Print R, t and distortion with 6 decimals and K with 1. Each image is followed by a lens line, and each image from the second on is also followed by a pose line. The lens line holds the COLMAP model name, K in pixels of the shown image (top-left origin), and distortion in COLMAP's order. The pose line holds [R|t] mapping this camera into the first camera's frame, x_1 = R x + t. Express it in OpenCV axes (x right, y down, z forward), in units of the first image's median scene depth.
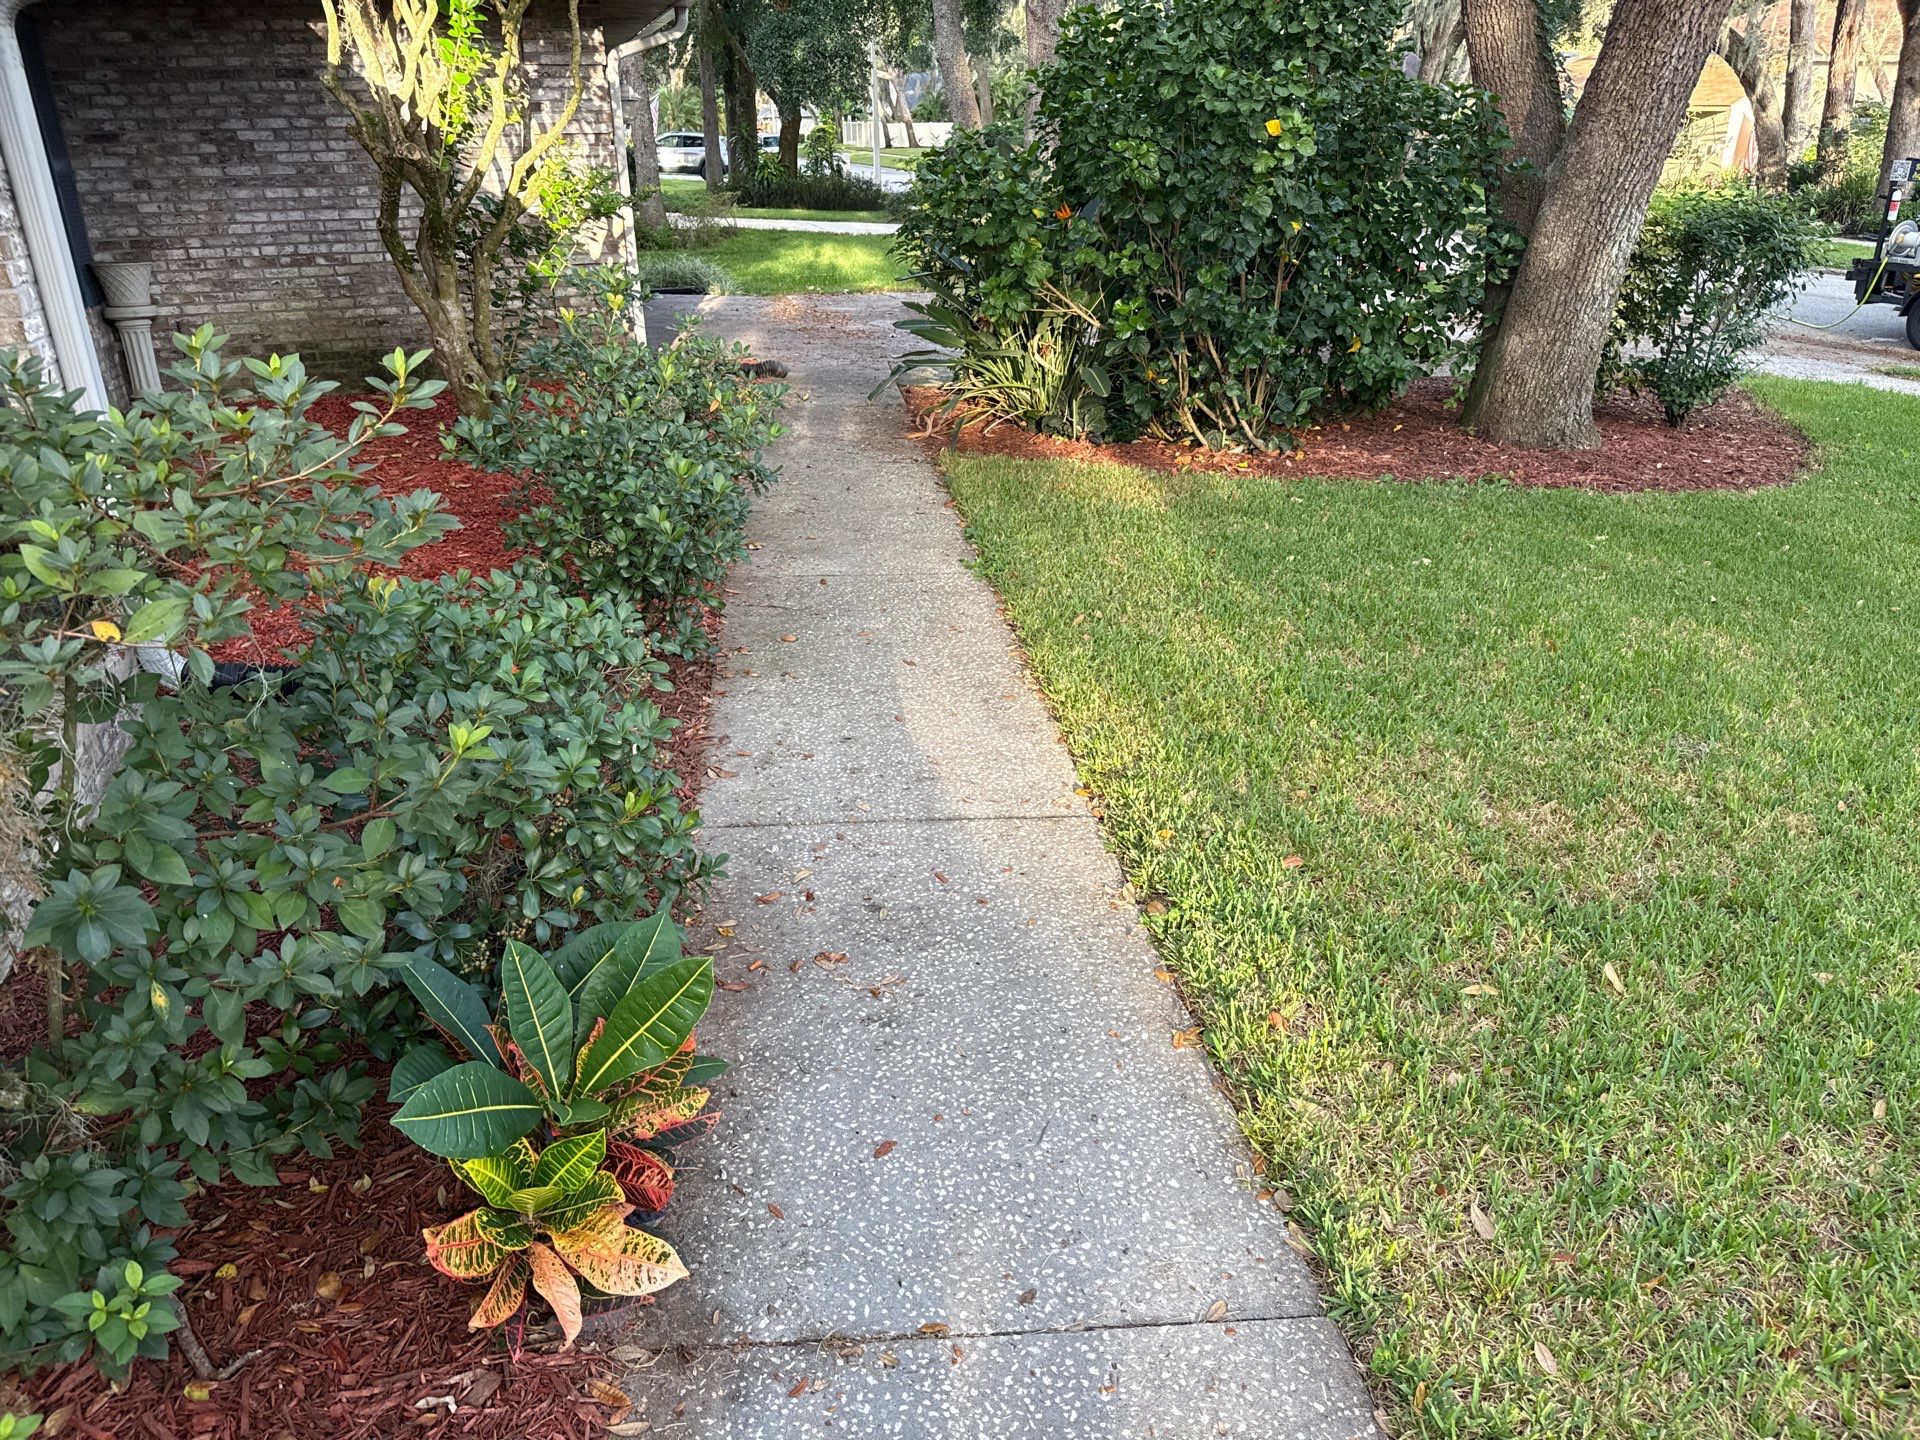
lens RADIAL K [[1317.5, 0, 957.3], [0, 1317.5, 745.0], [0, 0, 1]] dist [0.054511, -0.067709]
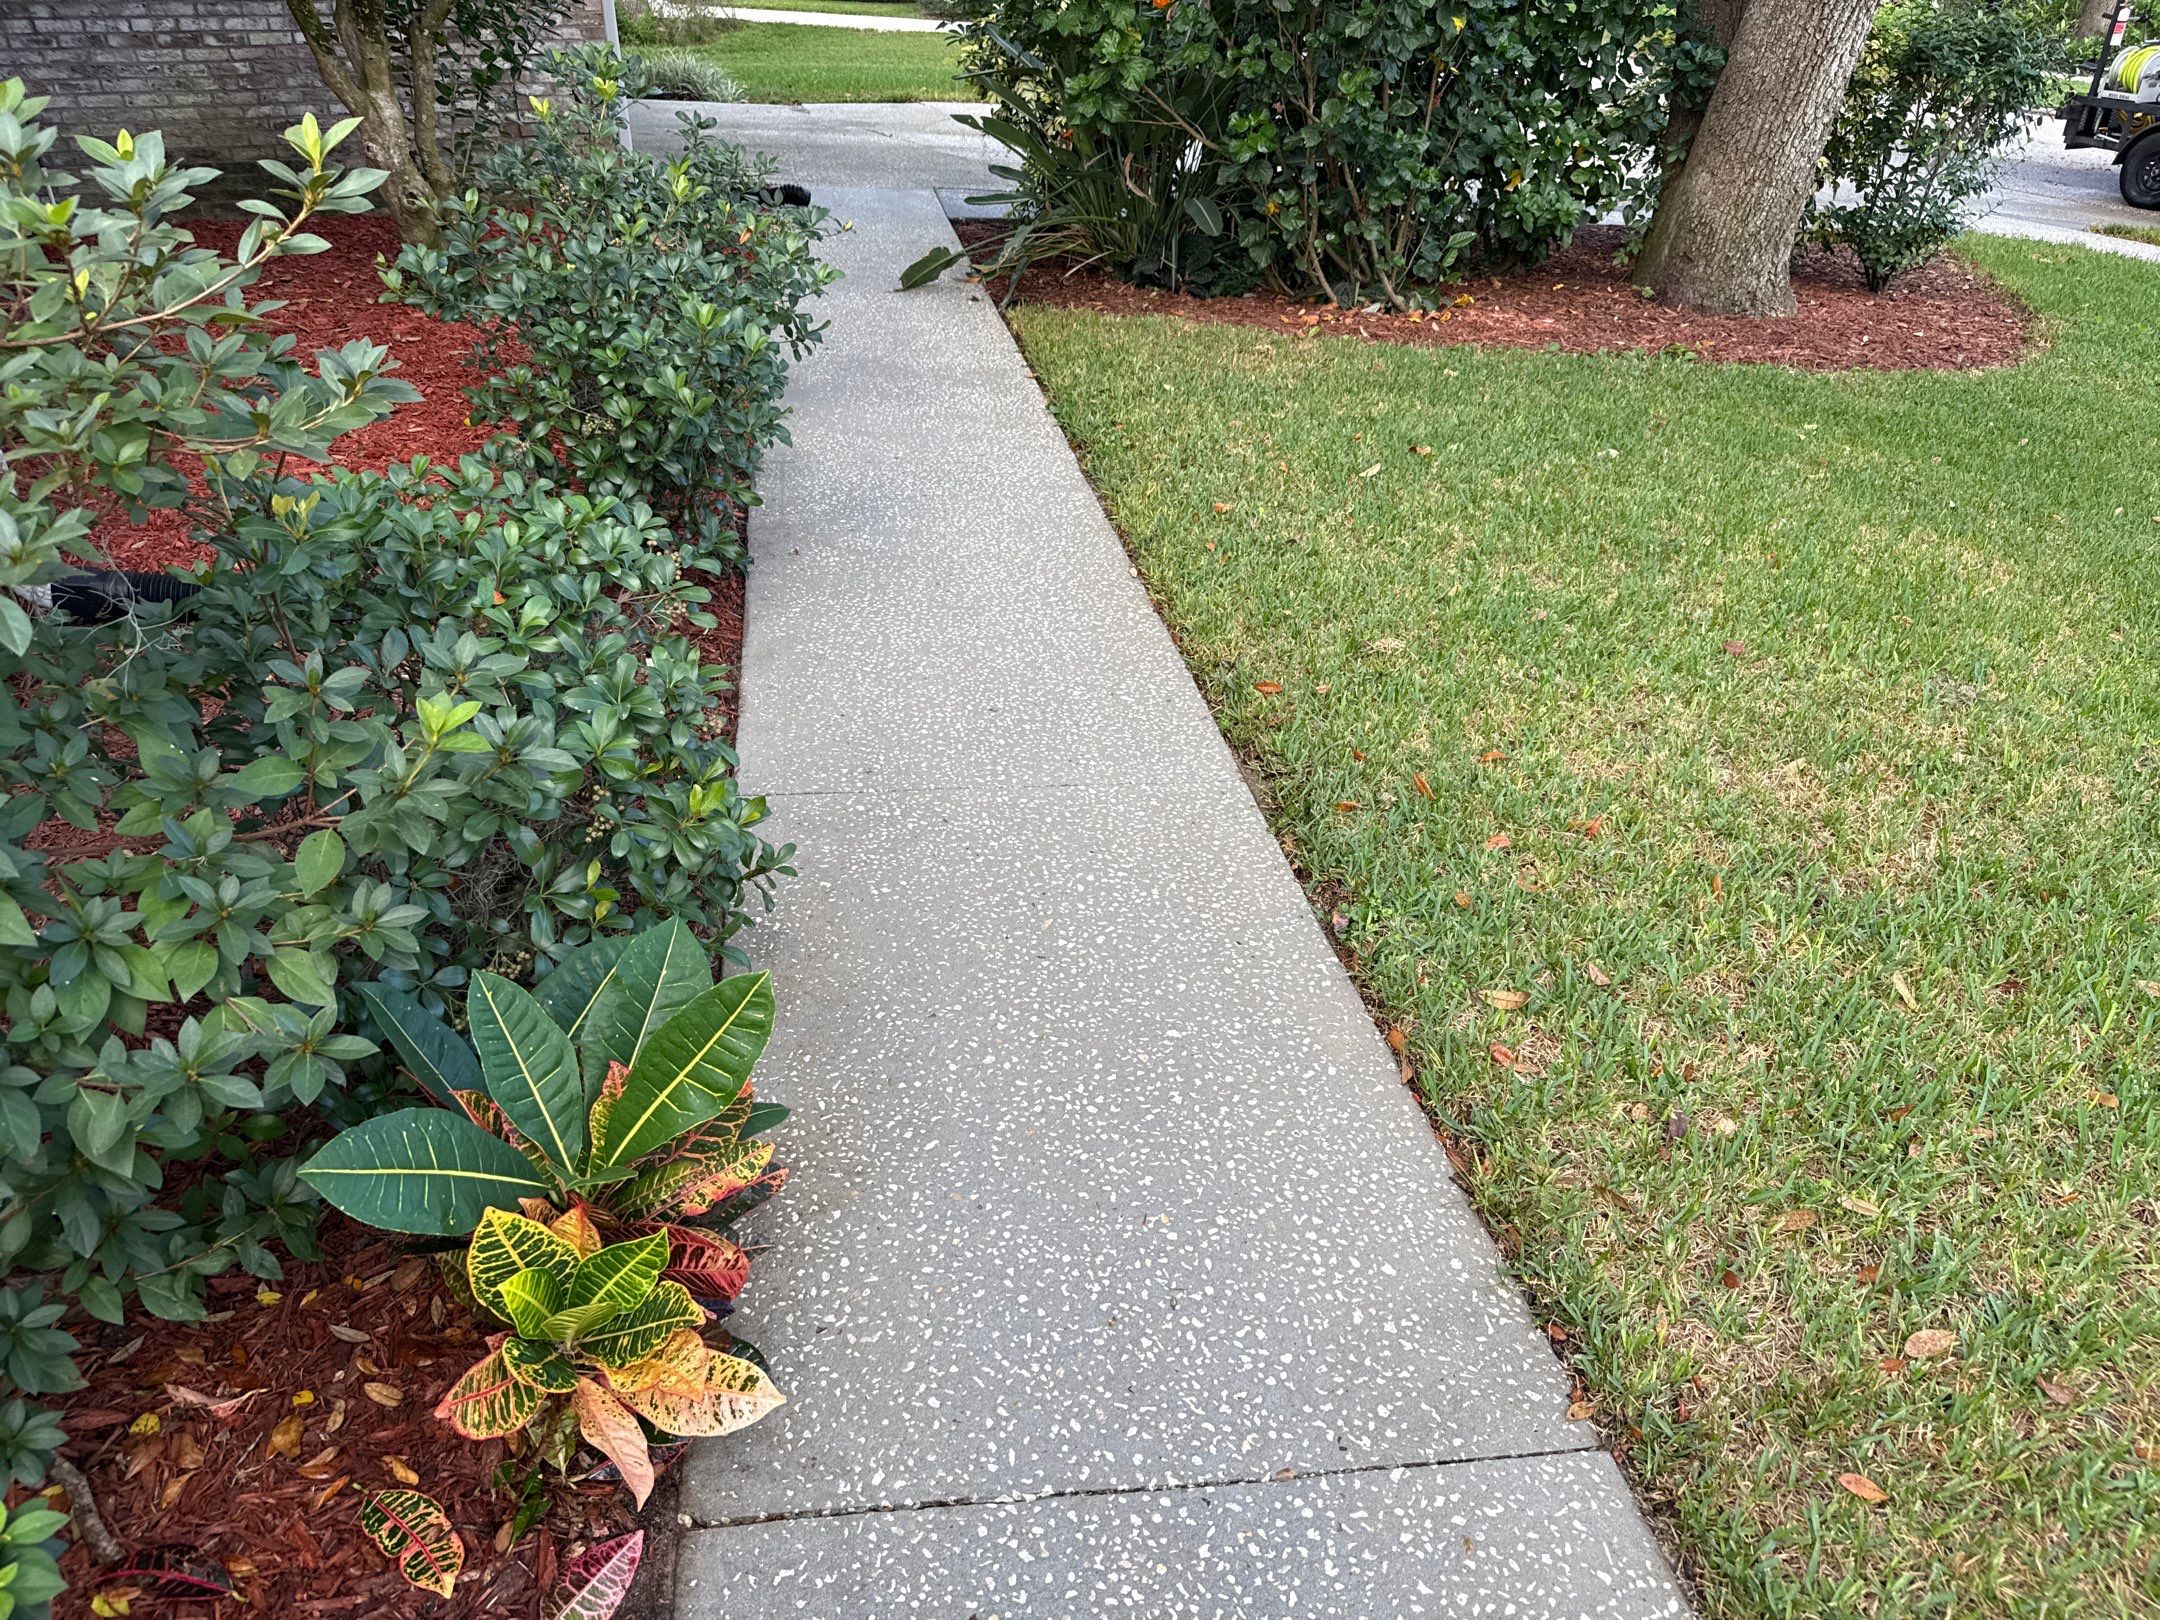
lens RADIAL K [[1421.5, 0, 1049.7], [0, 1421.5, 813.5], [0, 0, 1]] dist [0.003612, 0.000493]
pose [[0.998321, -0.002054, 0.057887, -0.057225], [-0.004977, 0.992632, 0.121062, -0.025830], [-0.057710, -0.121147, 0.990956, 0.142183]]
